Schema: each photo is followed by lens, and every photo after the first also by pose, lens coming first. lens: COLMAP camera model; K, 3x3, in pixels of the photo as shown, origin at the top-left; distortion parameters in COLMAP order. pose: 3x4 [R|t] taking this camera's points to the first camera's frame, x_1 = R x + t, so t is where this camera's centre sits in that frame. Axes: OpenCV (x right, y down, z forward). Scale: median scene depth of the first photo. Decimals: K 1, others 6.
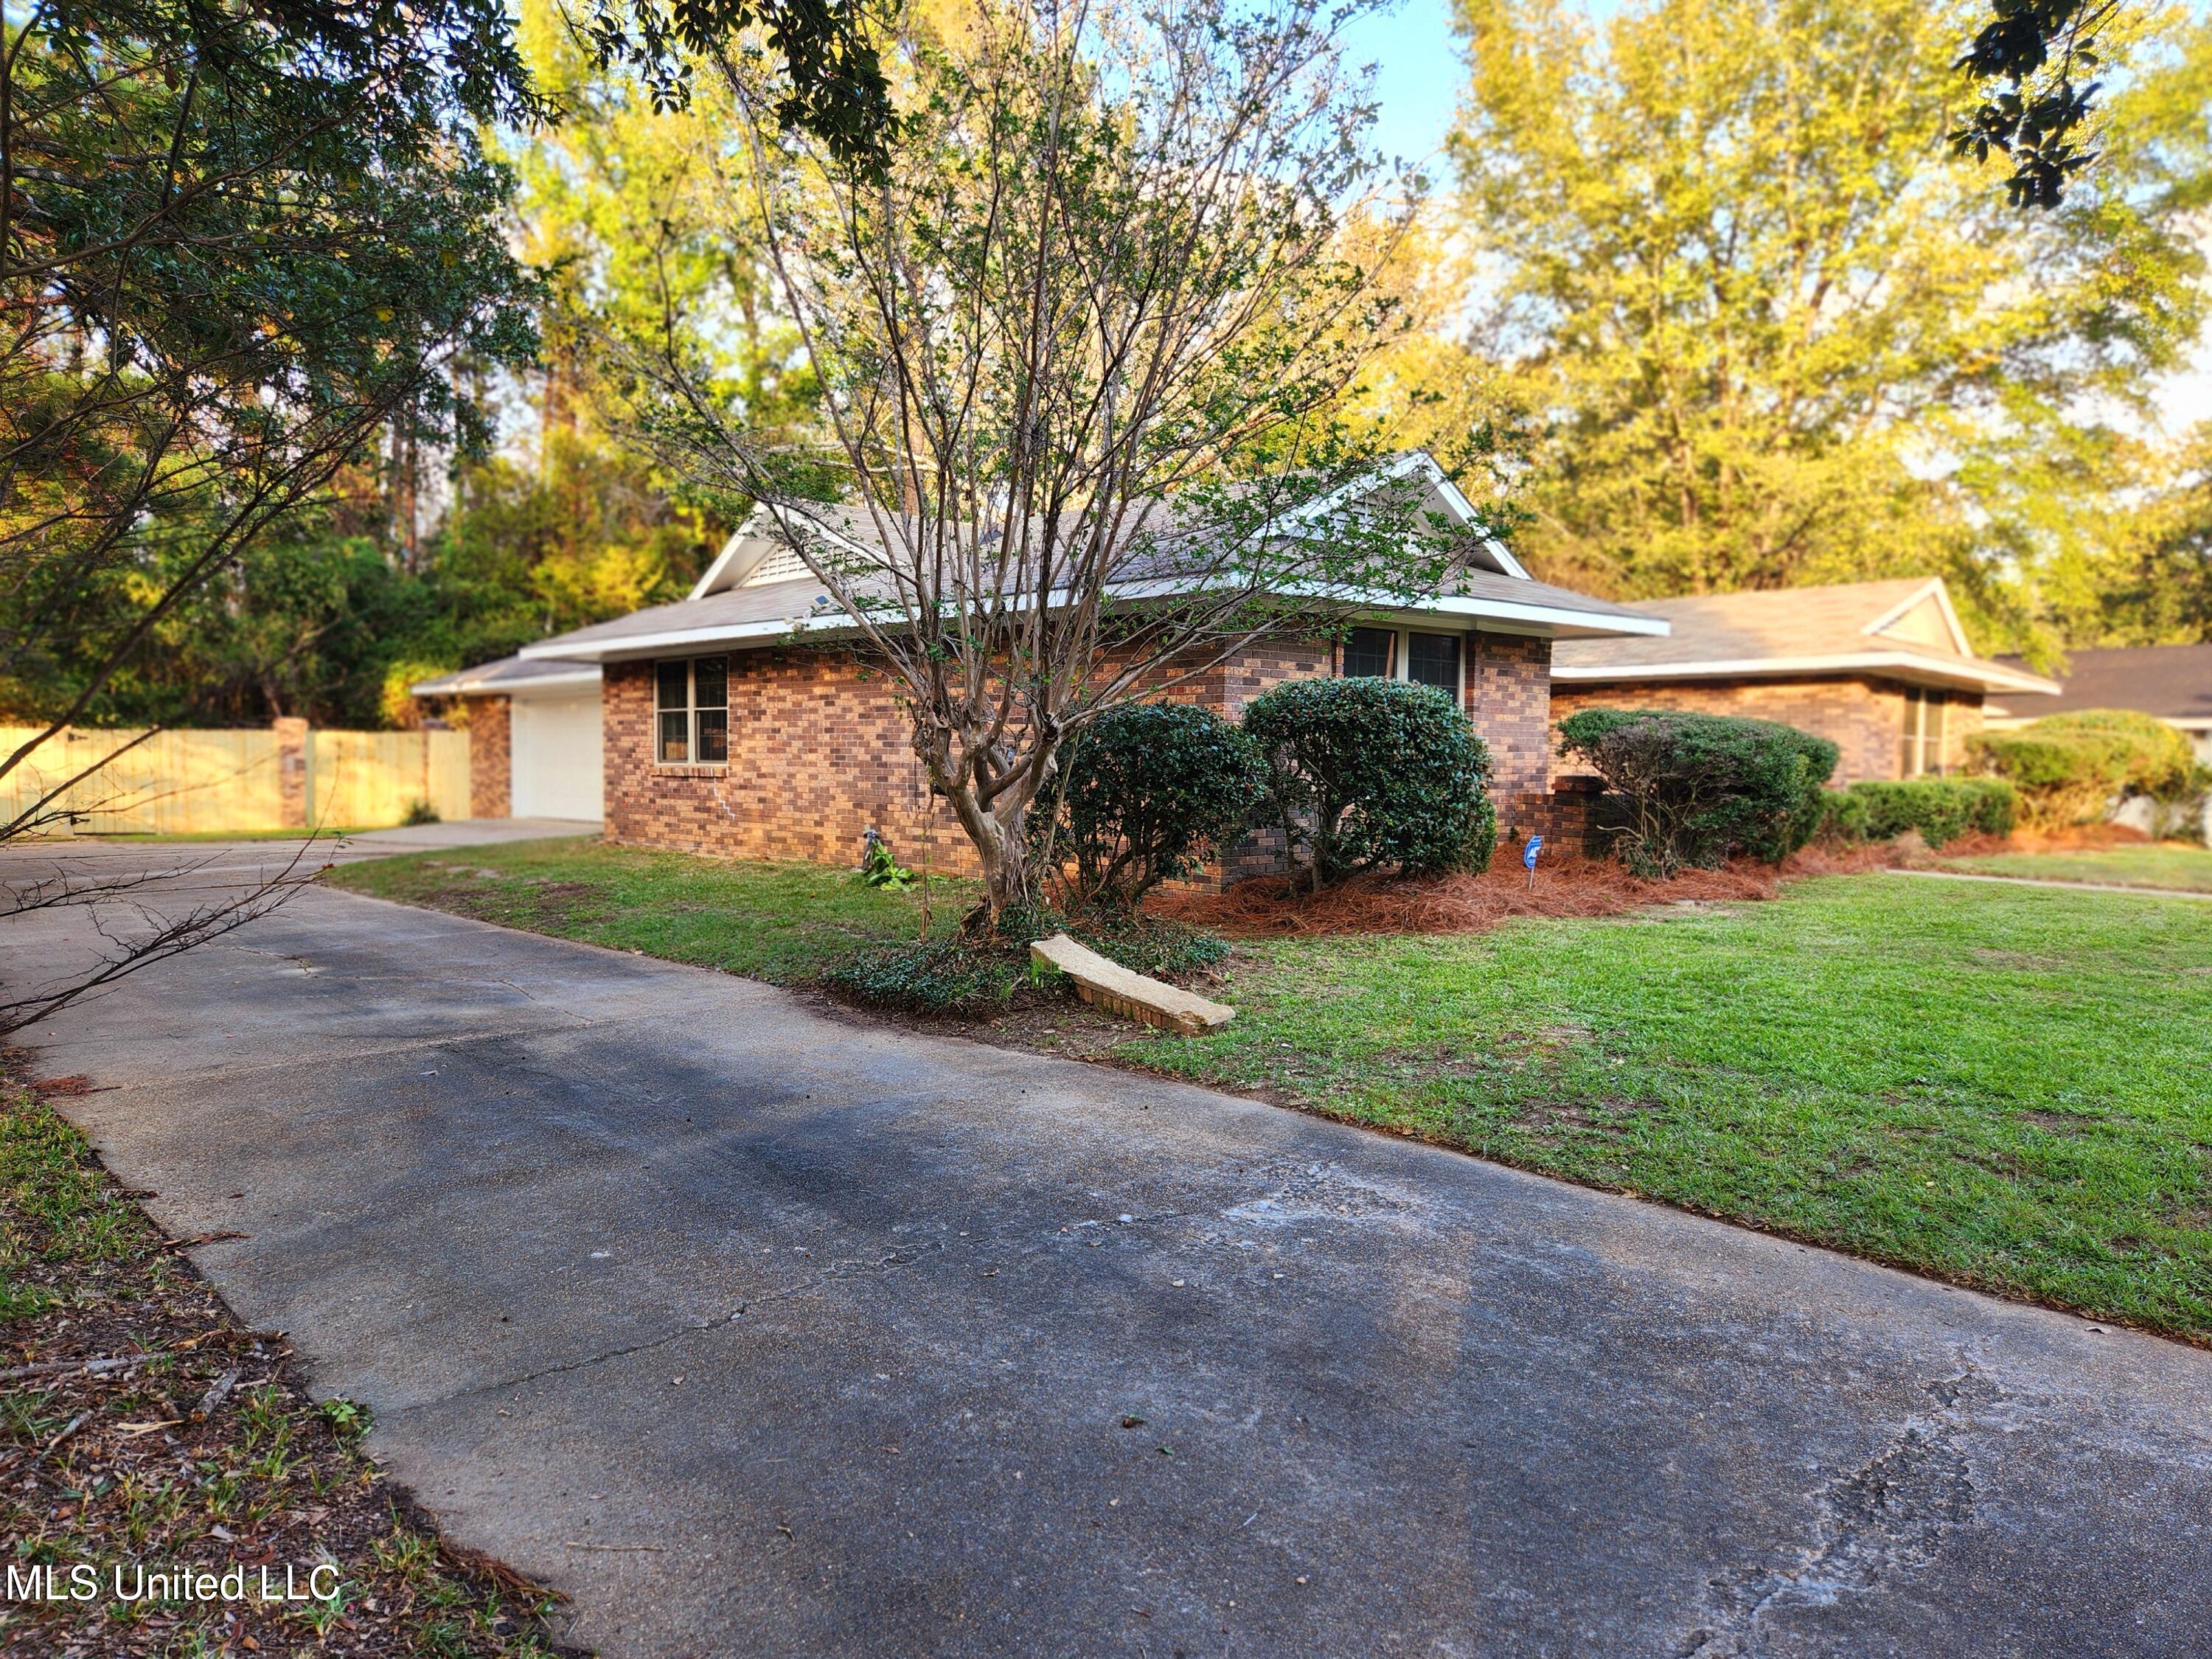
lens RADIAL K [[1478.2, 0, 1106.0], [0, 1478.2, 829.5], [0, 0, 1]] dist [0.071133, -0.060636]
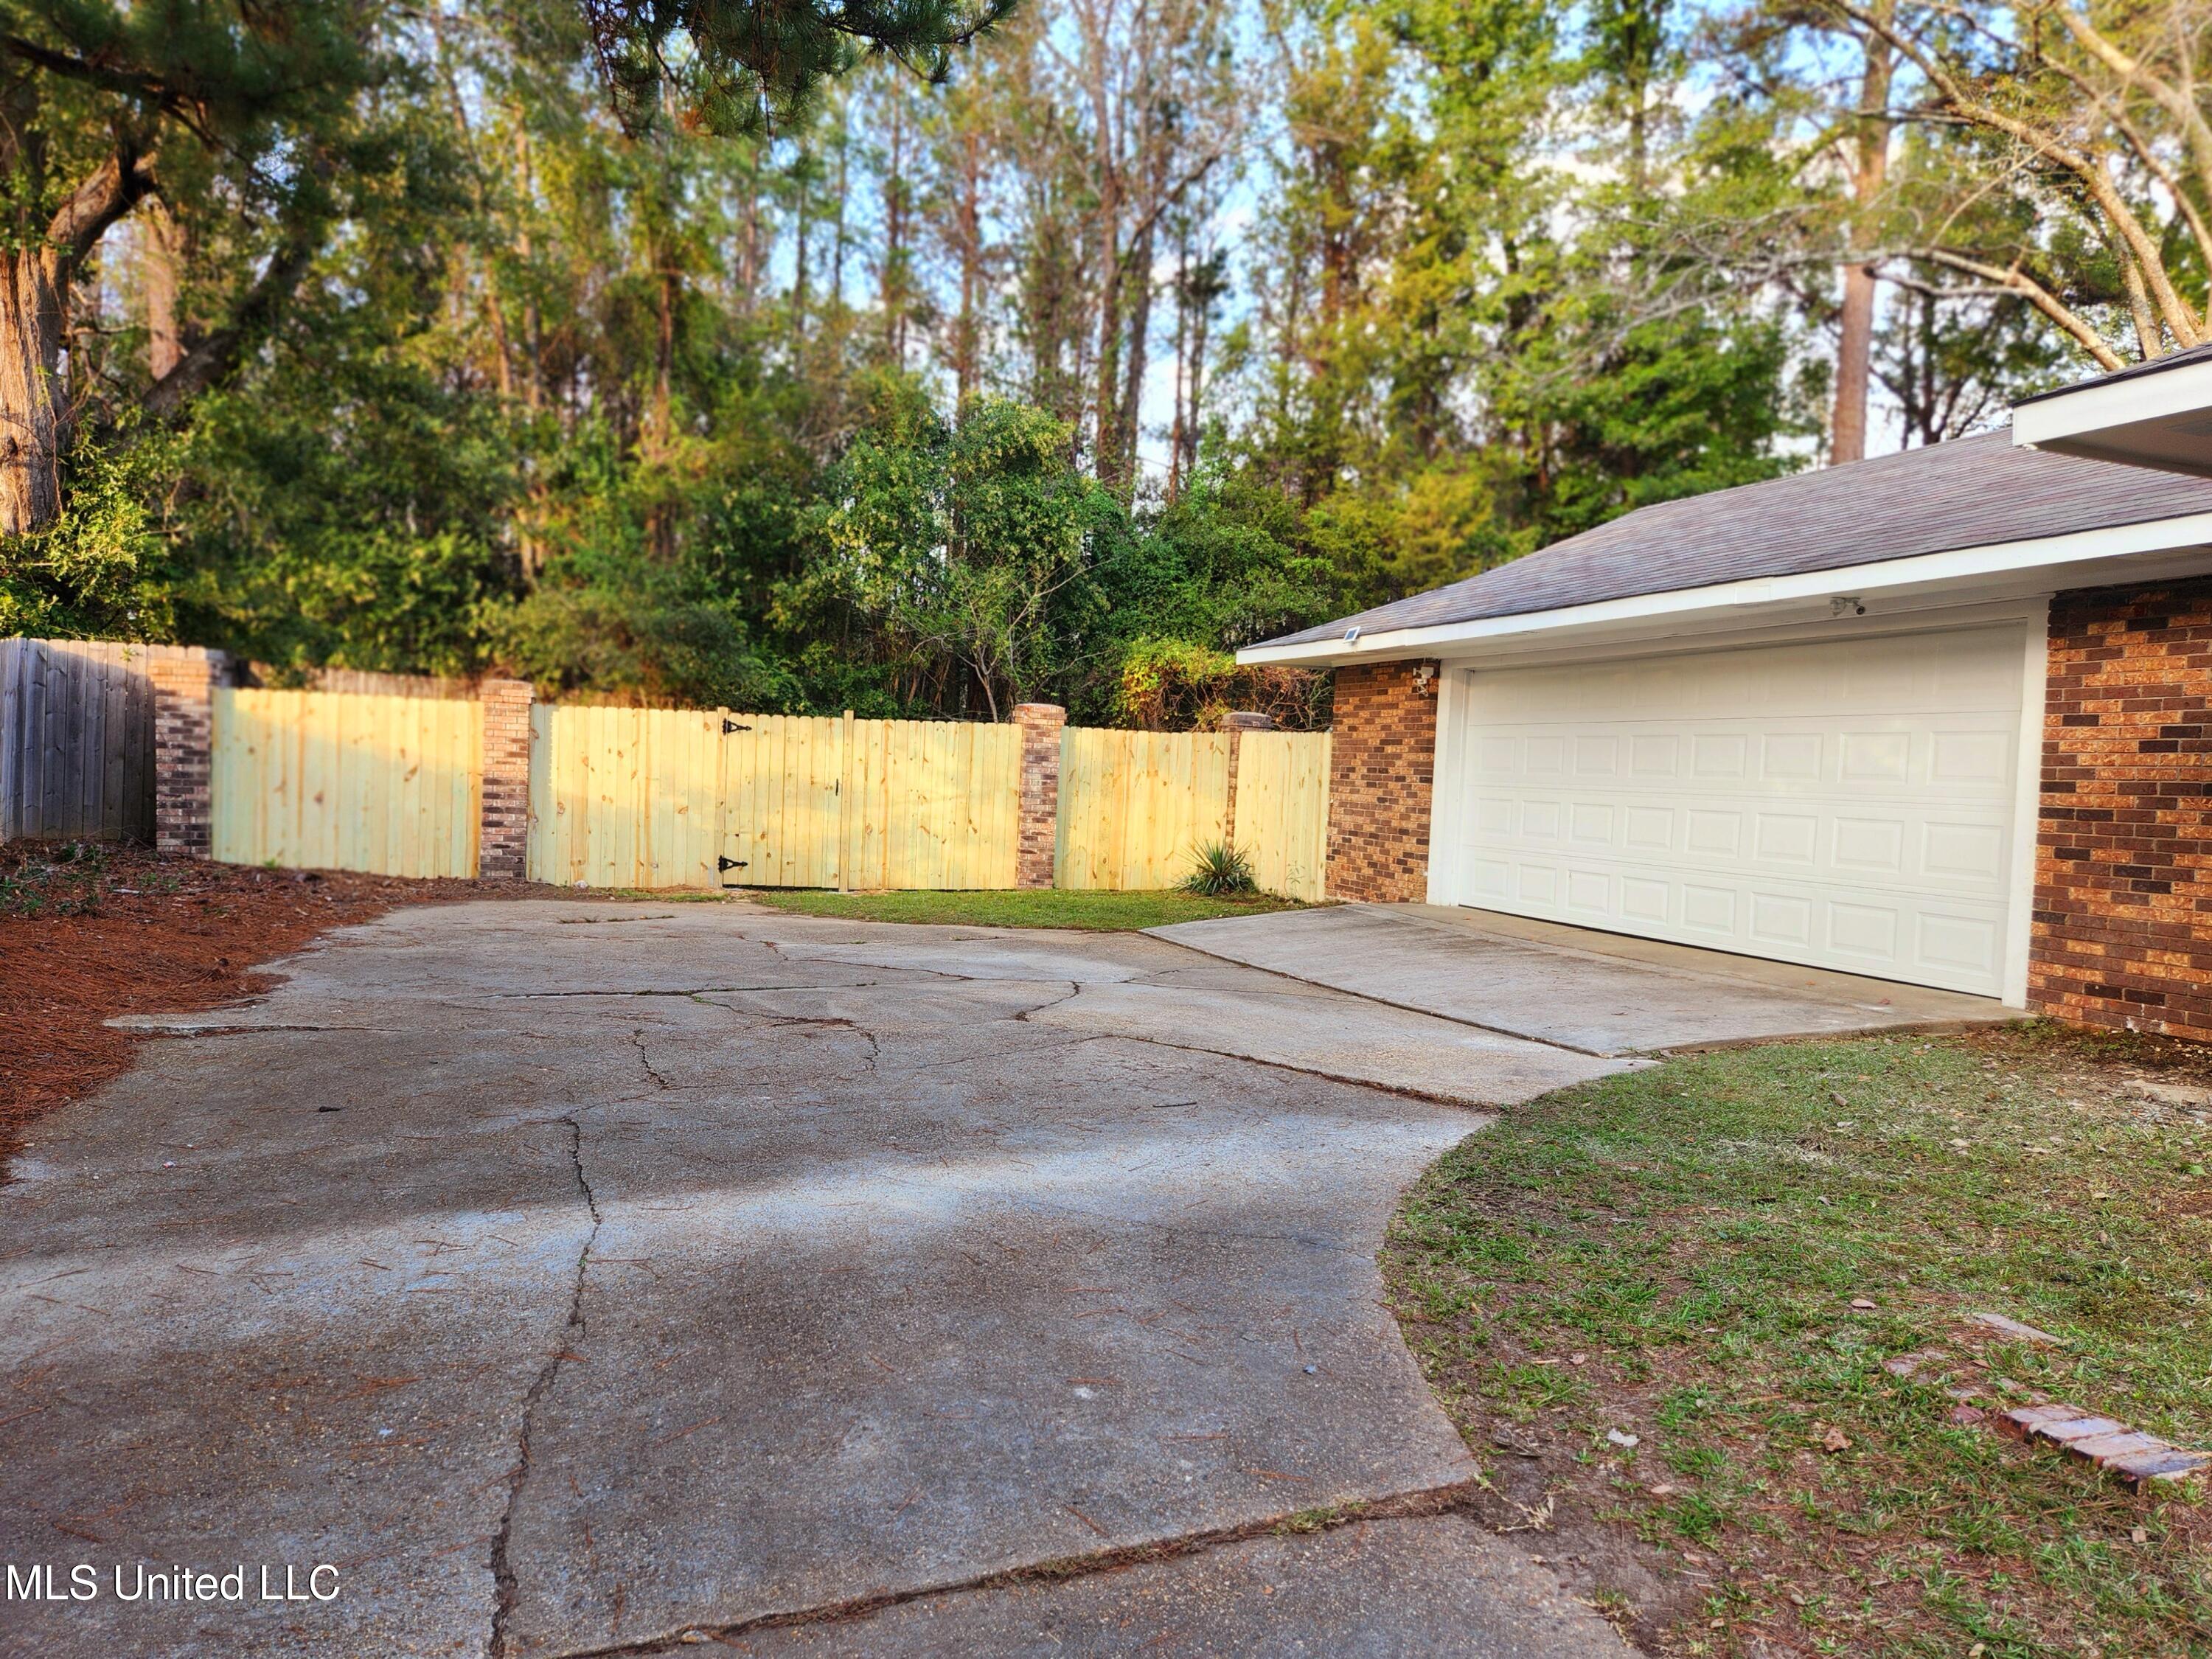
lens RADIAL K [[1470.0, 0, 1085.6], [0, 1470.0, 818.4], [0, 0, 1]] dist [0.069590, -0.053899]
pose [[0.917638, 0.047384, -0.394582, -0.461910], [-0.055372, 0.998426, -0.008875, -0.039010], [0.393540, 0.029993, 0.918818, 0.742603]]
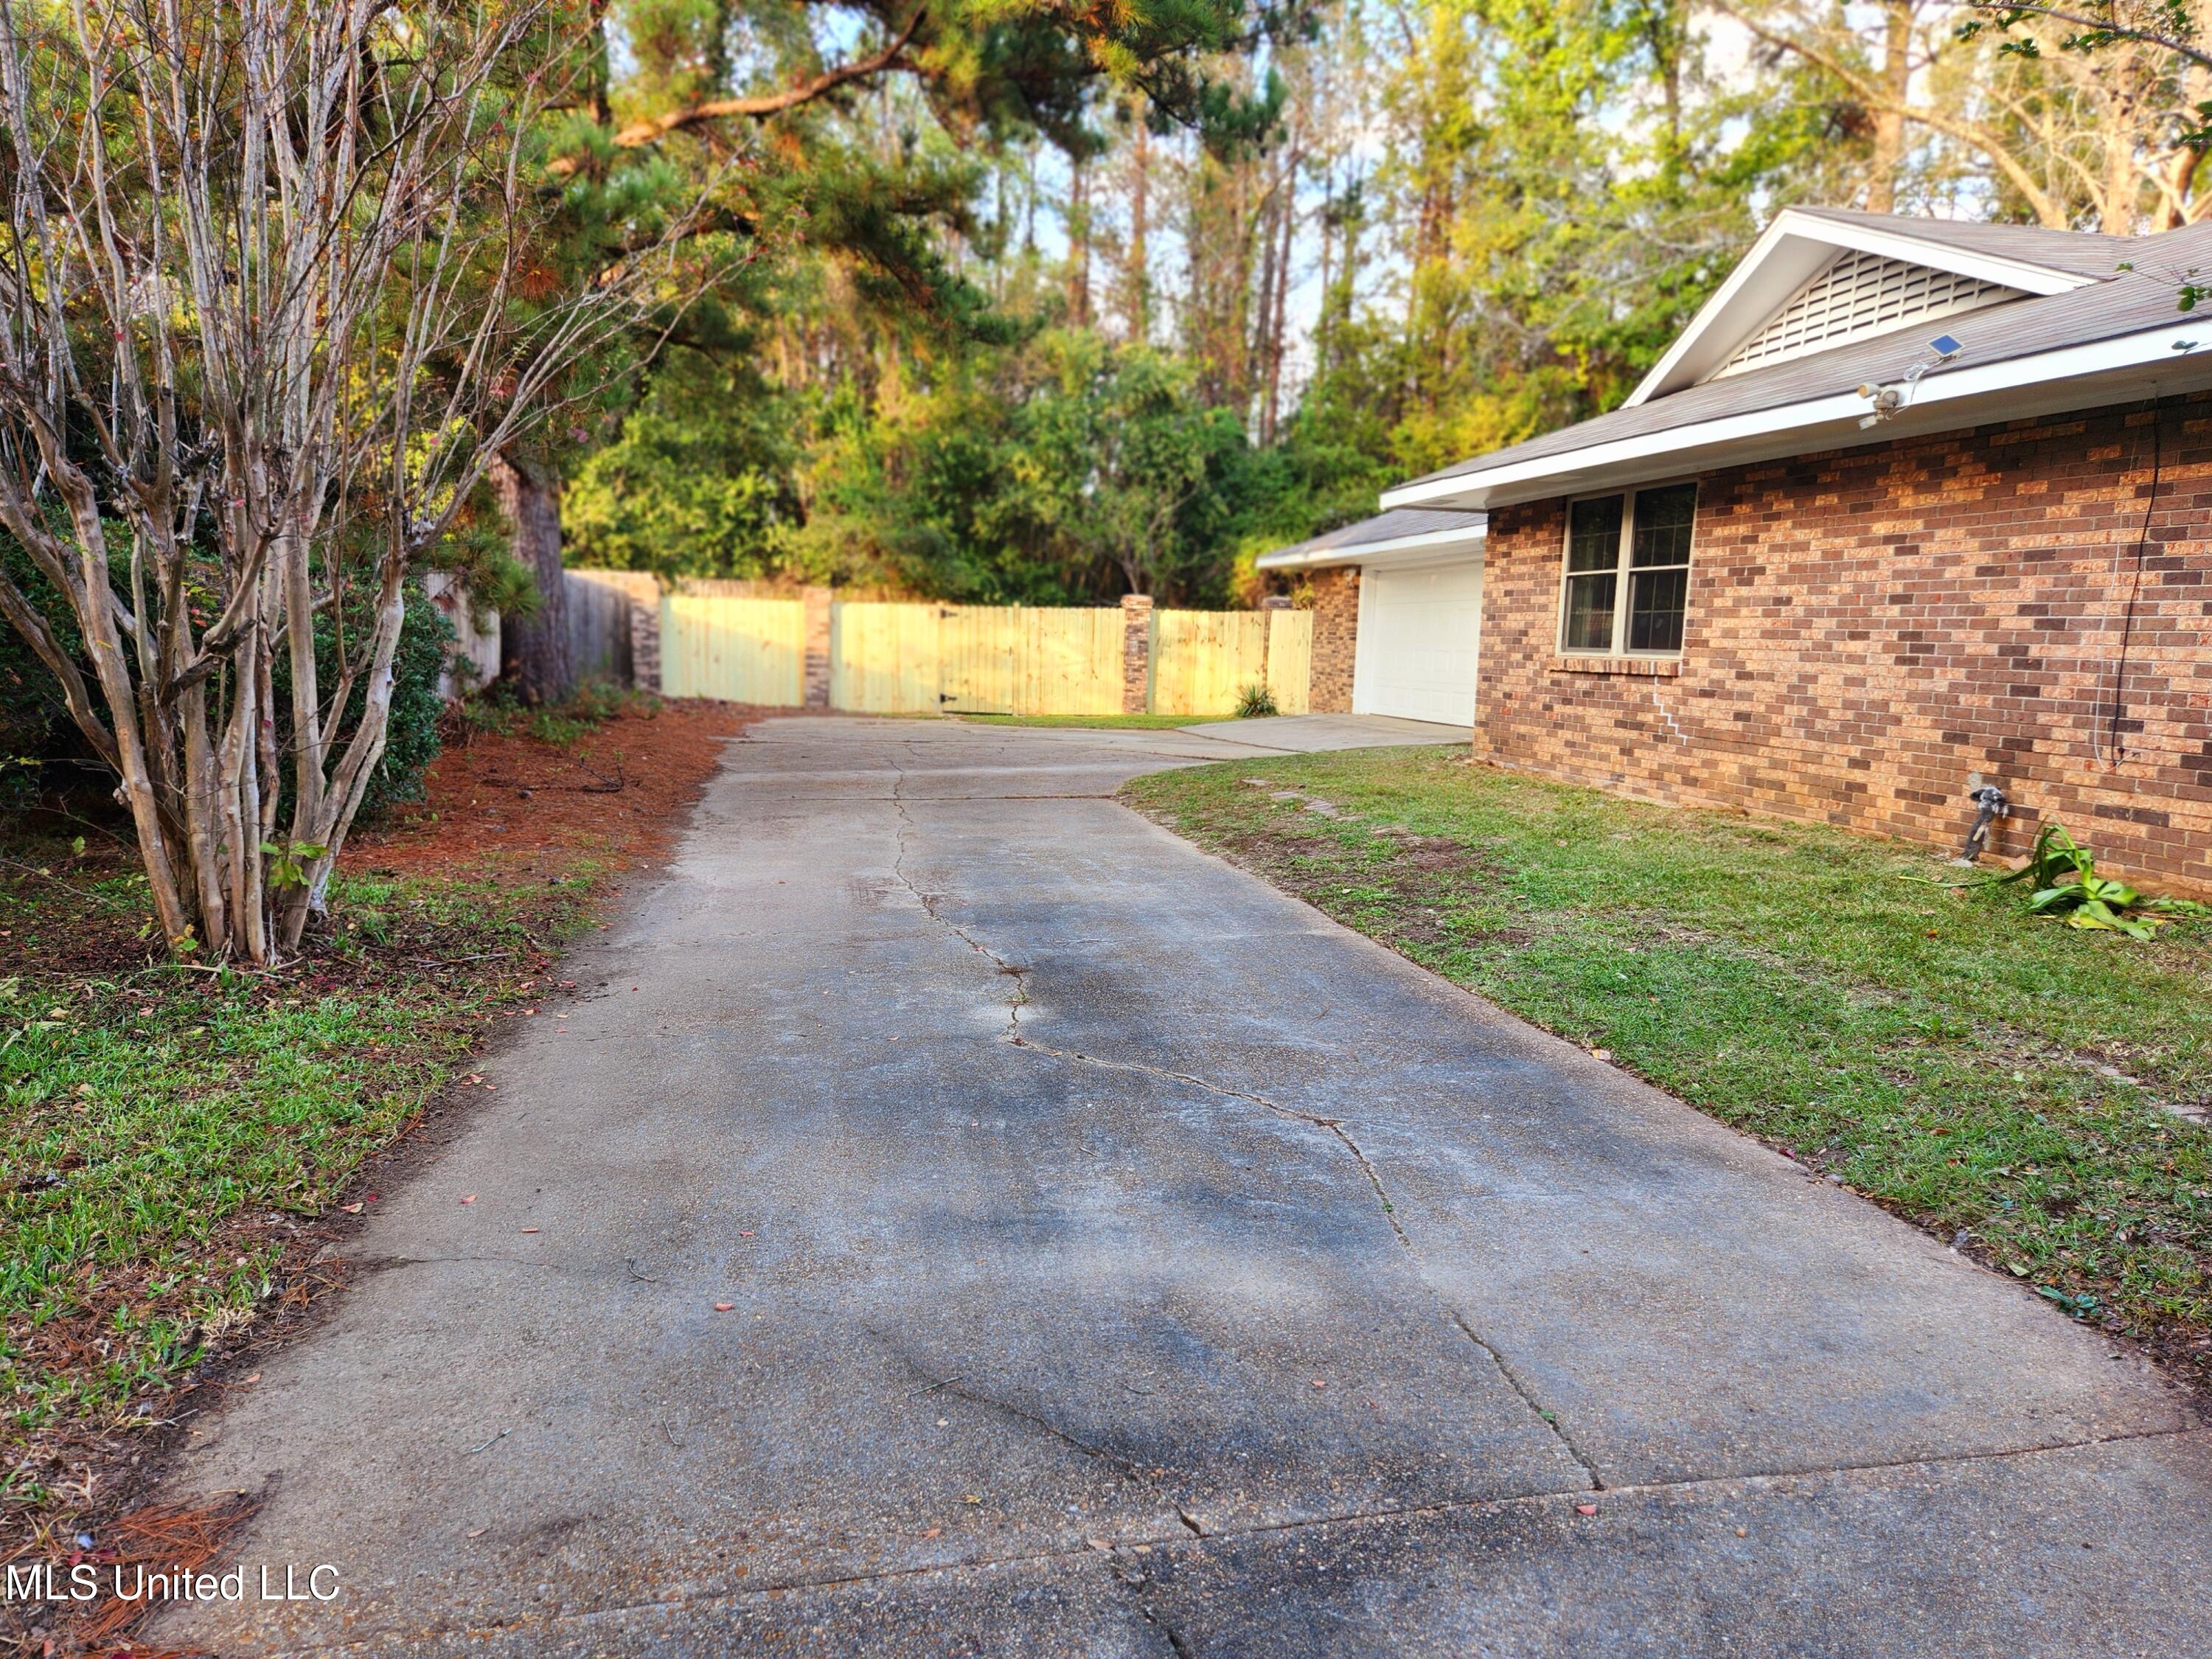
lens RADIAL K [[1478.2, 0, 1106.0], [0, 1478.2, 829.5], [0, 0, 1]] dist [0.071133, -0.060636]
pose [[0.856997, 0.083640, -0.508489, -0.129514], [-0.045199, 0.995138, 0.087509, -0.014366], [0.513336, -0.052012, 0.856610, 0.311322]]
